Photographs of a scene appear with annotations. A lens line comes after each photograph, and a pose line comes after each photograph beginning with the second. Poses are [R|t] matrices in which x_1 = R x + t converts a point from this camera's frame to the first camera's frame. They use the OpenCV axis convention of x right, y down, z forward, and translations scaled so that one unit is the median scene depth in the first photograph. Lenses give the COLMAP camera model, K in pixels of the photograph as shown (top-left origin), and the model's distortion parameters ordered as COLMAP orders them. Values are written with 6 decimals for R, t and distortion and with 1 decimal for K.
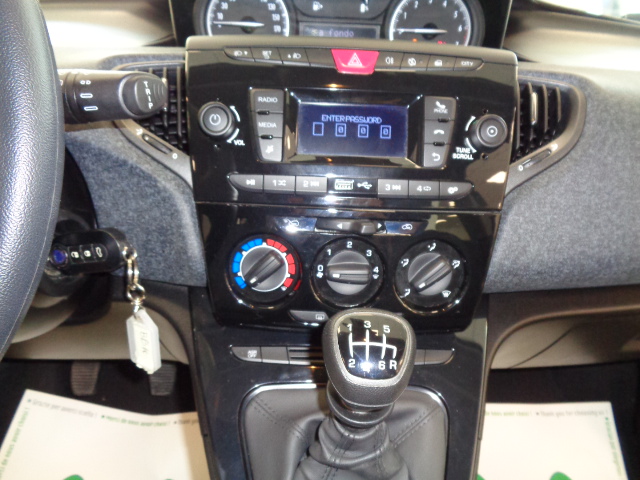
lens RADIAL K [[478.2, 0, 320.0], [0, 478.2, 240.0], [0, 0, 1]] dist [-0.003718, 0.001046]
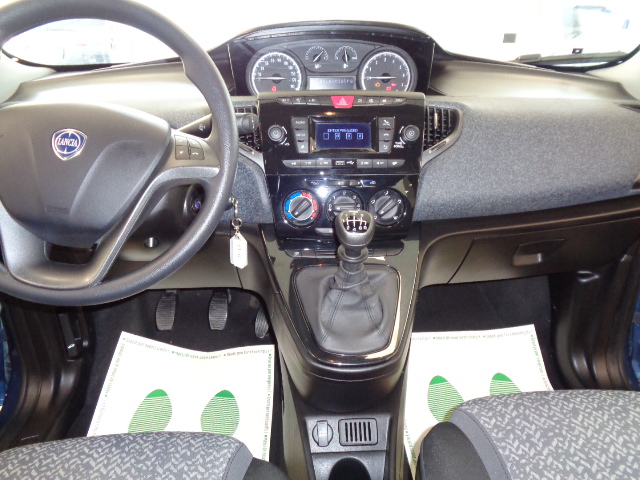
lens RADIAL K [[478.1, 0, 313.9], [0, 478.1, 238.7], [0, 0, 1]] dist [-0.005817, 0.001703]
pose [[0.998953, -0.045296, 0.006472, -0.085638], [0.045524, 0.998118, -0.041088, 0.273638], [-0.004598, 0.041340, 0.999135, -0.969299]]
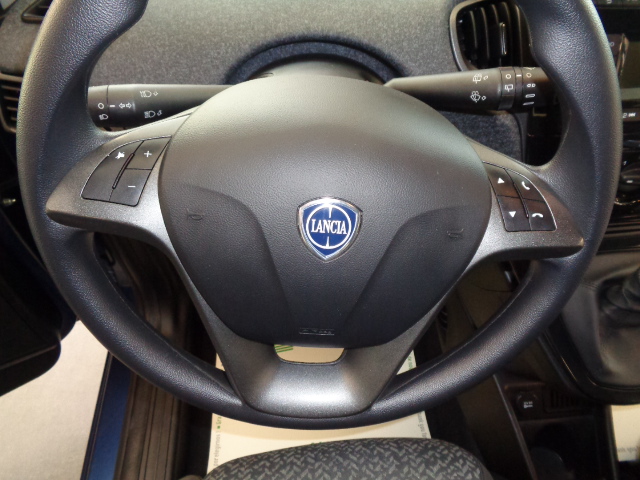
lens RADIAL K [[474.3, 0, 317.3], [0, 474.3, 240.3], [0, 0, 1]] dist [0.022087, 0.000143]
pose [[0.996780, -0.078424, -0.016727, -0.808129], [0.077628, 0.891449, 0.446422, -0.432576], [-0.020099, -0.446283, 0.894666, -0.239577]]
